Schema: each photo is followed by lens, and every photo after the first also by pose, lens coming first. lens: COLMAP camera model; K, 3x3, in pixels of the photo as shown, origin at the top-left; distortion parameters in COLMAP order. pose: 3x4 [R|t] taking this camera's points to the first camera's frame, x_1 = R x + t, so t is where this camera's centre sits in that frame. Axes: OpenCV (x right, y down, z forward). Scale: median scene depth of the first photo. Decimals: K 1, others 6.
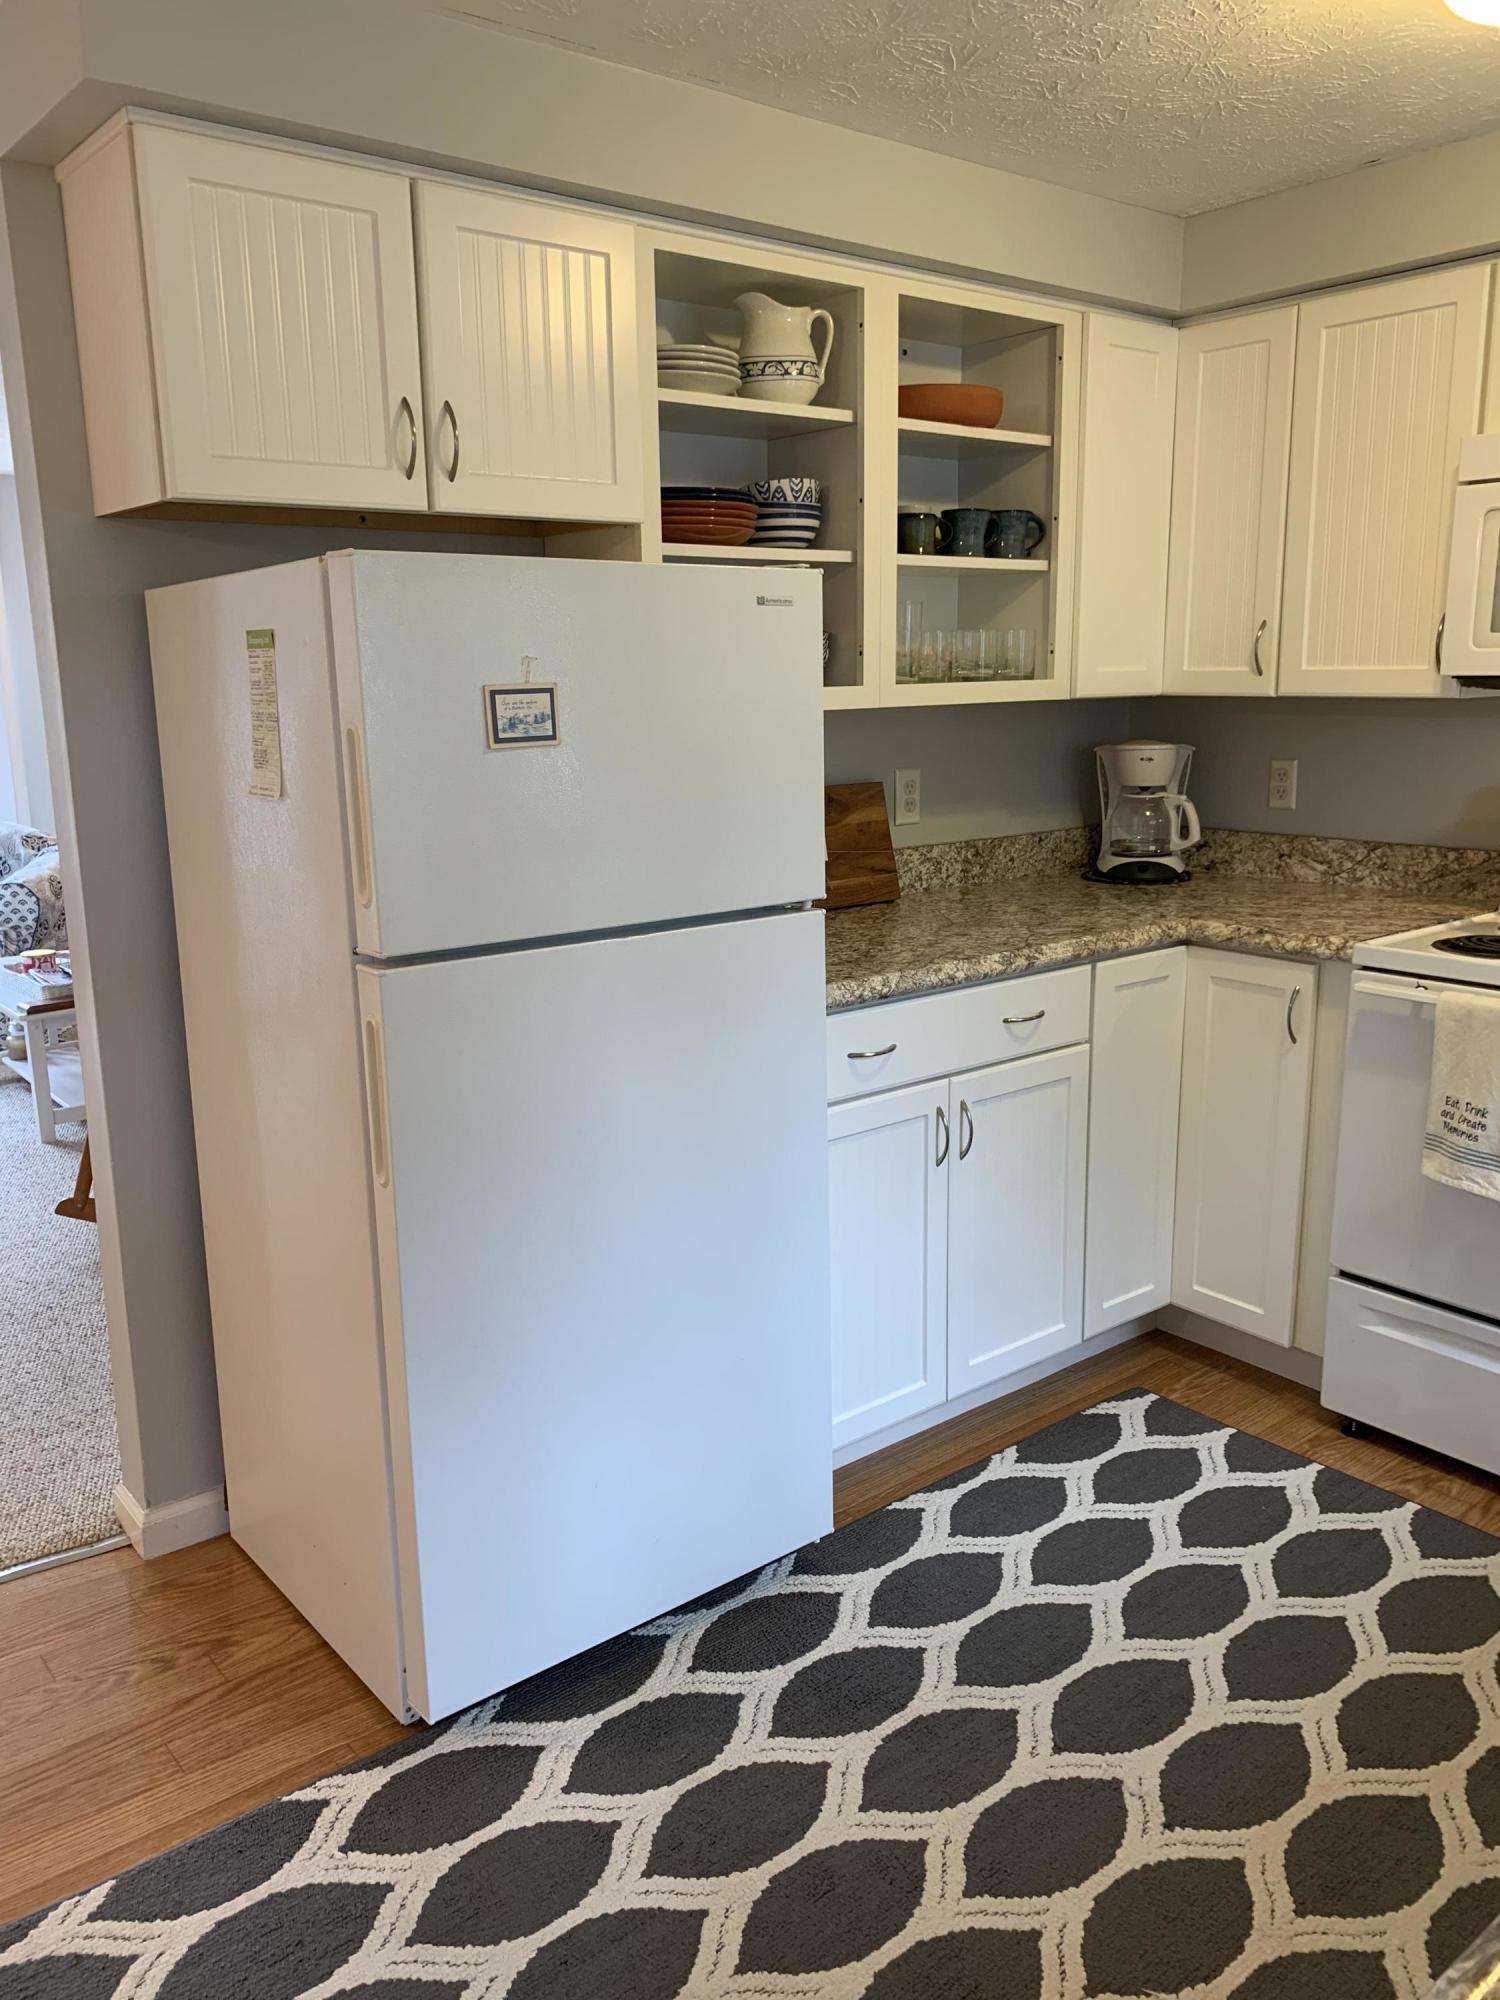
lens RADIAL K [[1543.3, 0, 750.0], [0, 1543.3, 1000.0], [0, 0, 1]] dist [0.007190, -0.003077]
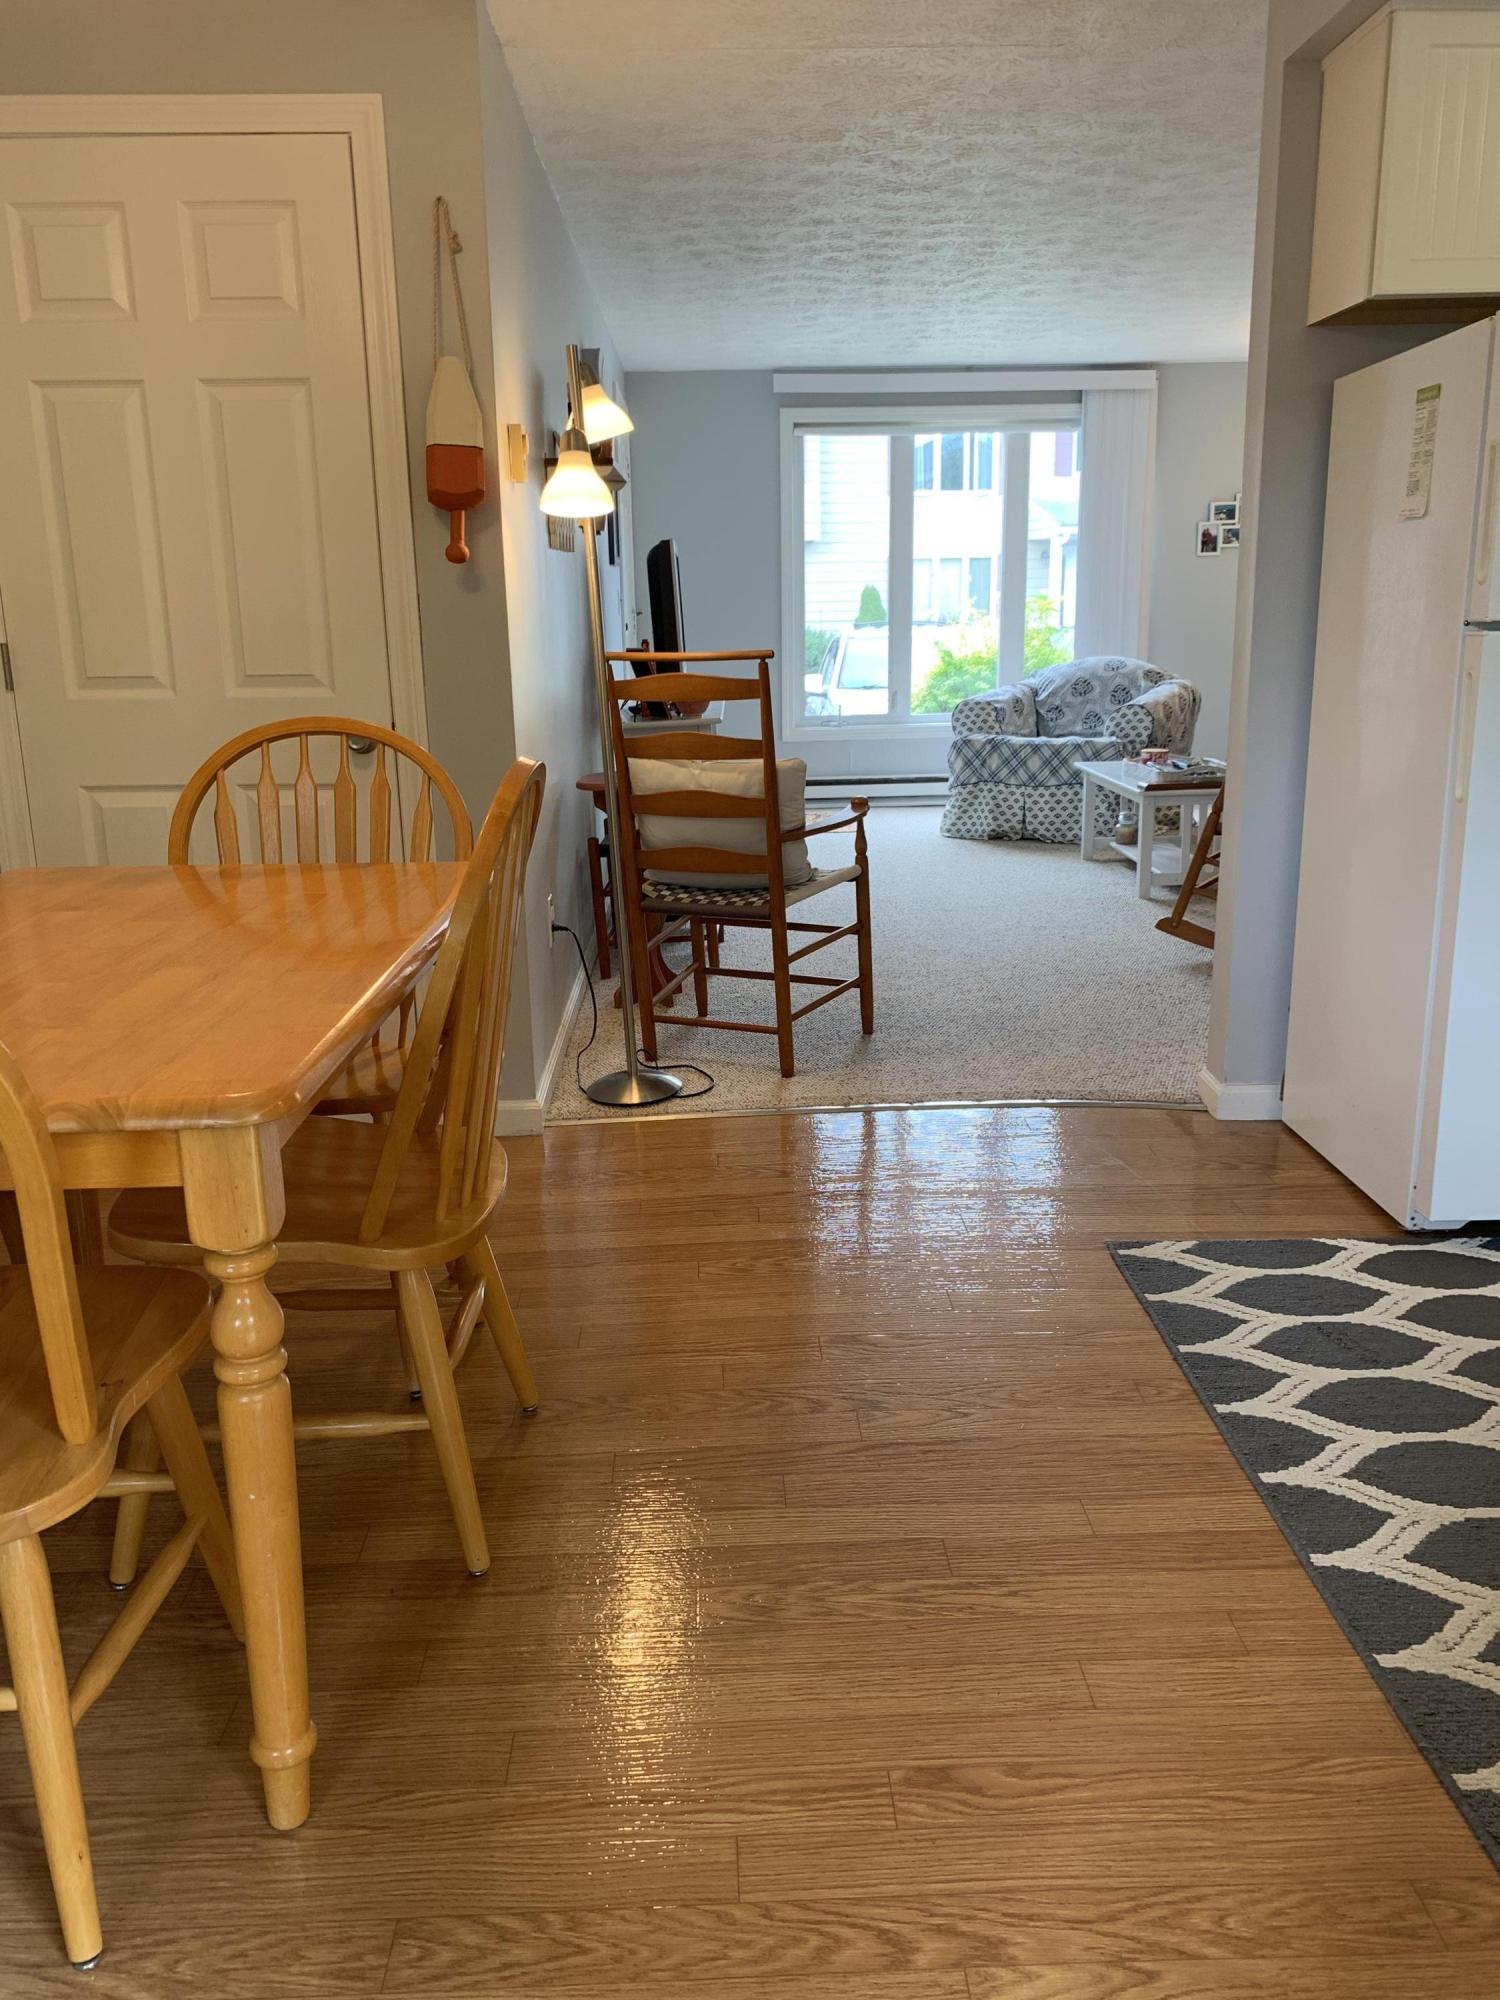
lens RADIAL K [[1535.9, 0, 750.0], [0, 1535.9, 1000.0], [0, 0, 1]] dist [0.018103, -0.017099]
pose [[0.792982, 0.150270, -0.590423, 0.061169], [-0.120574, 0.988645, 0.089682, 0.170802], [0.597195, 0.000074, 0.802096, -0.304703]]
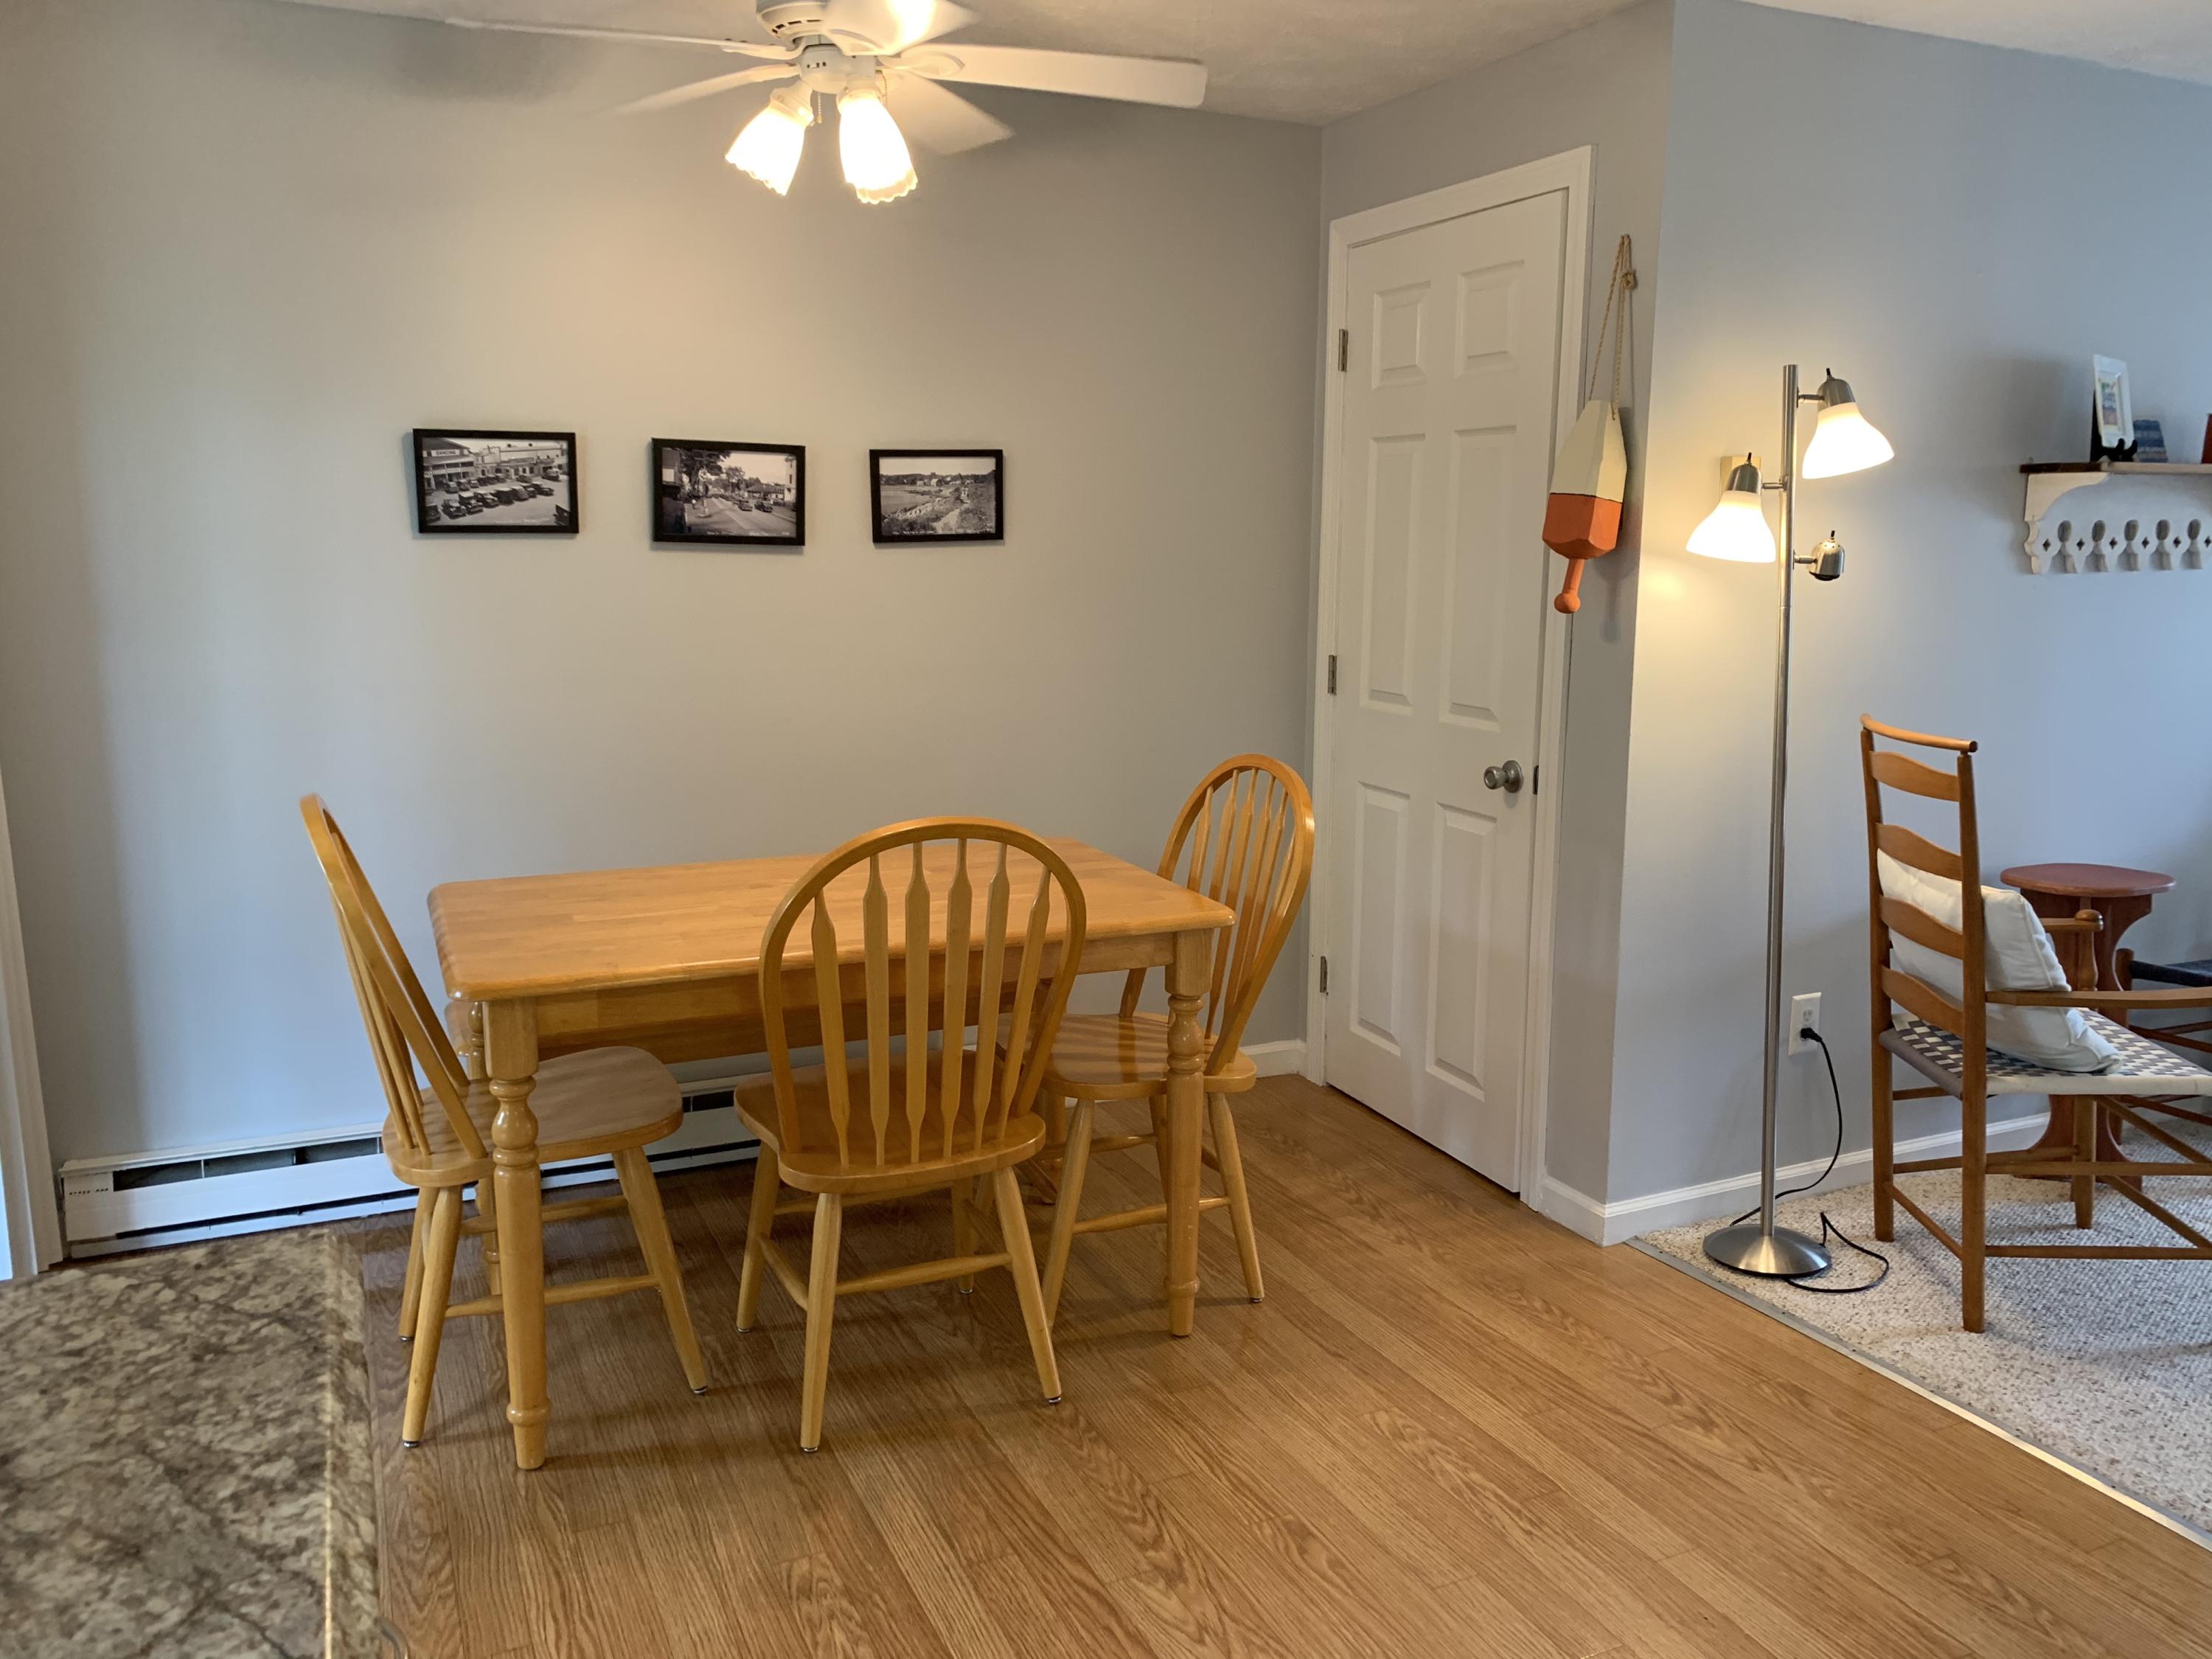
lens RADIAL K [[1698.7, 0, 1103.4], [0, 1698.7, 814.8], [0, 0, 1]] dist [0.018103, -0.017099]
pose [[-0.243878, 0.163675, -0.955894, 0.390842], [-0.207705, 0.953969, 0.216337, -0.067312], [0.947302, 0.251304, -0.198656, 0.422007]]
